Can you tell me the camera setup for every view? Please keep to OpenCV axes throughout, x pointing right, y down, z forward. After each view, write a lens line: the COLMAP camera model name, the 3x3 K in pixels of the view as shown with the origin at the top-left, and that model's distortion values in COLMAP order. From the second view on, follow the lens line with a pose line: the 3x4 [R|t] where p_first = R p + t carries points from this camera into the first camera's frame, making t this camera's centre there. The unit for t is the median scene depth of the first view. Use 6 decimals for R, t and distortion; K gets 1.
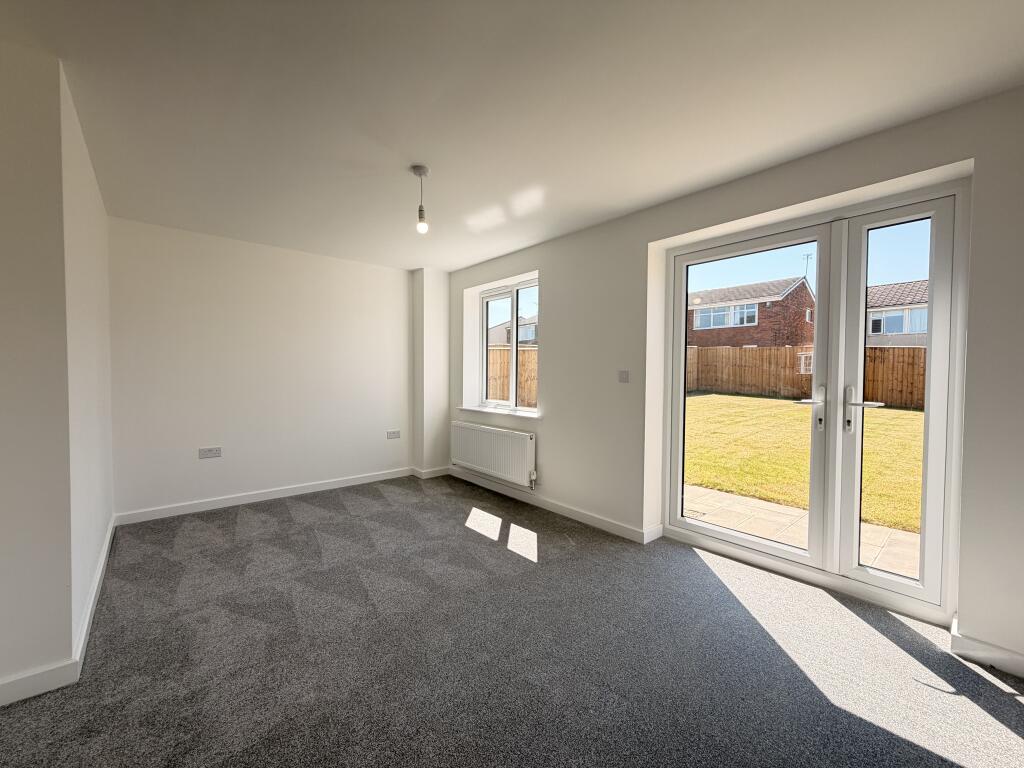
lens RADIAL K [[405.3, 0, 510.4], [0, 405.3, 376.8], [0, 0, 1]] dist [-0.007838, 0.001184]
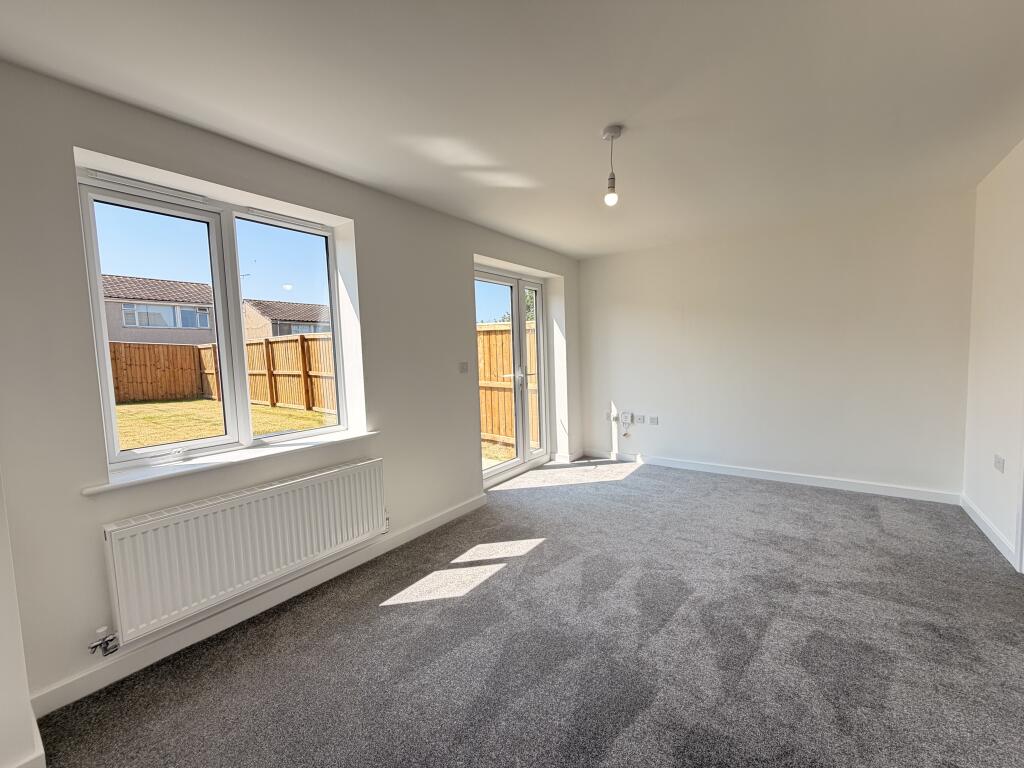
lens RADIAL K [[405.3, 0, 513.0], [0, 405.3, 381.7], [0, 0, 1]] dist [-0.007838, 0.001184]
pose [[-0.205975, -0.068175, 0.976180, -0.553400], [0.045263, 0.995839, 0.079099, -0.029286], [-0.977510, 0.060477, -0.202032, 0.742259]]
